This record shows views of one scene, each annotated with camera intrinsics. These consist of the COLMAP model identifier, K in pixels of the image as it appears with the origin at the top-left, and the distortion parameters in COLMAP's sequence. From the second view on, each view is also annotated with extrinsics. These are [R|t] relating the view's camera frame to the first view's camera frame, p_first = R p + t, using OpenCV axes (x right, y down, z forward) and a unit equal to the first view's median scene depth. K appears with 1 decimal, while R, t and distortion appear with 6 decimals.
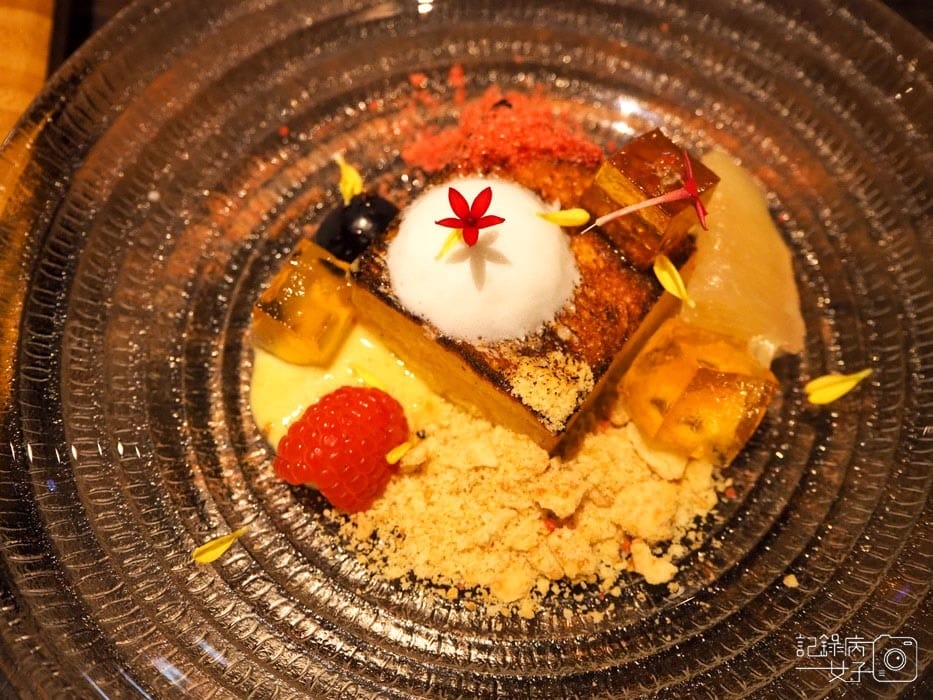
lens RADIAL K [[1139.1, 0, 466.8], [0, 1139.1, 350.0], [0, 0, 1]] dist [-0.001747, 0.000000]
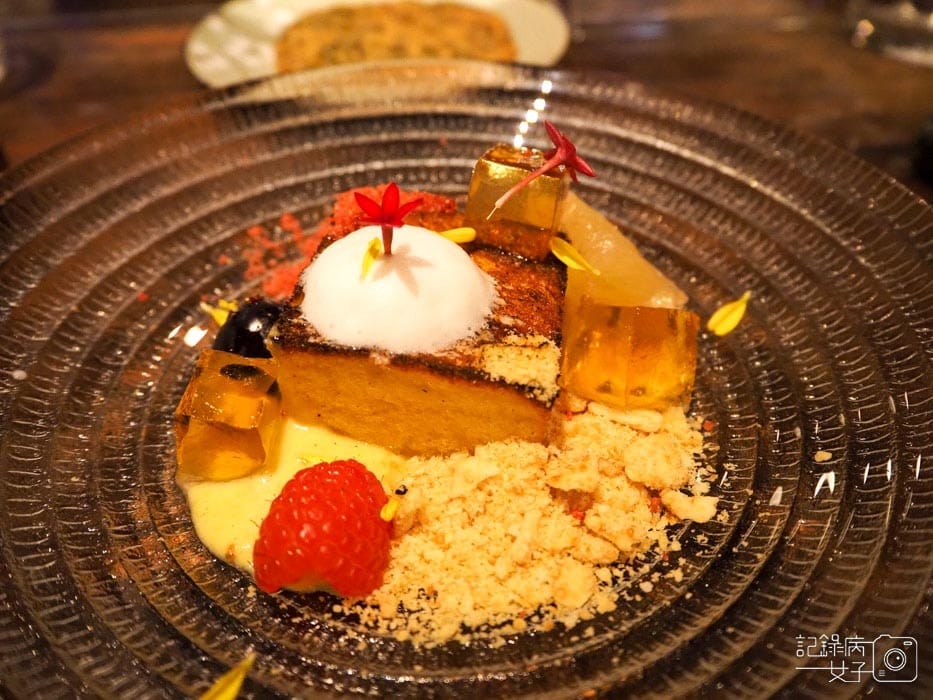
lens RADIAL K [[793.7, 0, 465.7], [0, 793.7, 350.0], [0, 0, 1]] dist [-0.016340, -0.010182]
pose [[0.891469, -0.297819, 0.341450, -0.185090], [0.400012, 0.871254, -0.284441, 0.185219], [-0.212778, 0.390154, 0.895827, 0.399644]]
